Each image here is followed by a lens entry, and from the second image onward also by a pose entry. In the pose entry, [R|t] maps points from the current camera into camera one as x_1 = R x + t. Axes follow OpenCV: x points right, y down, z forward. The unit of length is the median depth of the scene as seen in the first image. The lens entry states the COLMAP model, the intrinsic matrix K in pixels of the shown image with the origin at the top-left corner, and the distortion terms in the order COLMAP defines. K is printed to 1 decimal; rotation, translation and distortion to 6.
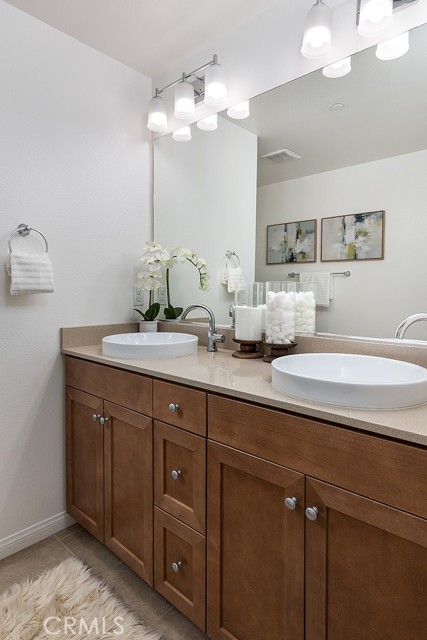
lens RADIAL K [[368.9, 0, 213.6], [0, 368.9, 301.4], [0, 0, 1]] dist [0.003012, 0.000410]
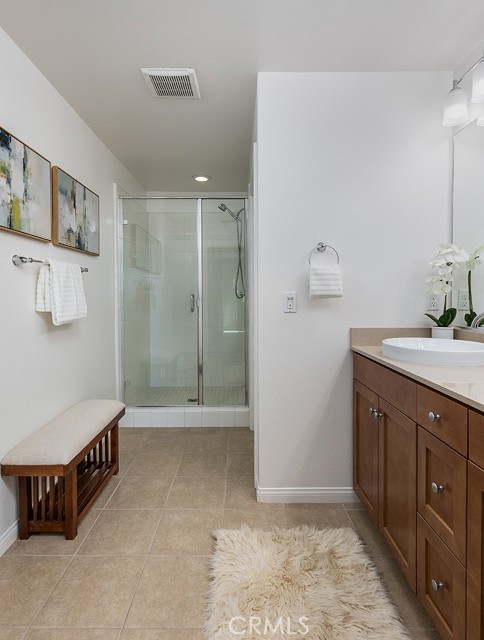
lens RADIAL K [[340.2, 0, 241.5], [0, 340.2, 304.5], [0, 0, 1]] dist [-0.000913, 0.000443]
pose [[0.679255, 0.010702, -0.733825, 0.153061], [-0.014880, 0.999889, 0.000809, 0.002796], [0.733752, 0.010370, 0.679338, 0.025751]]
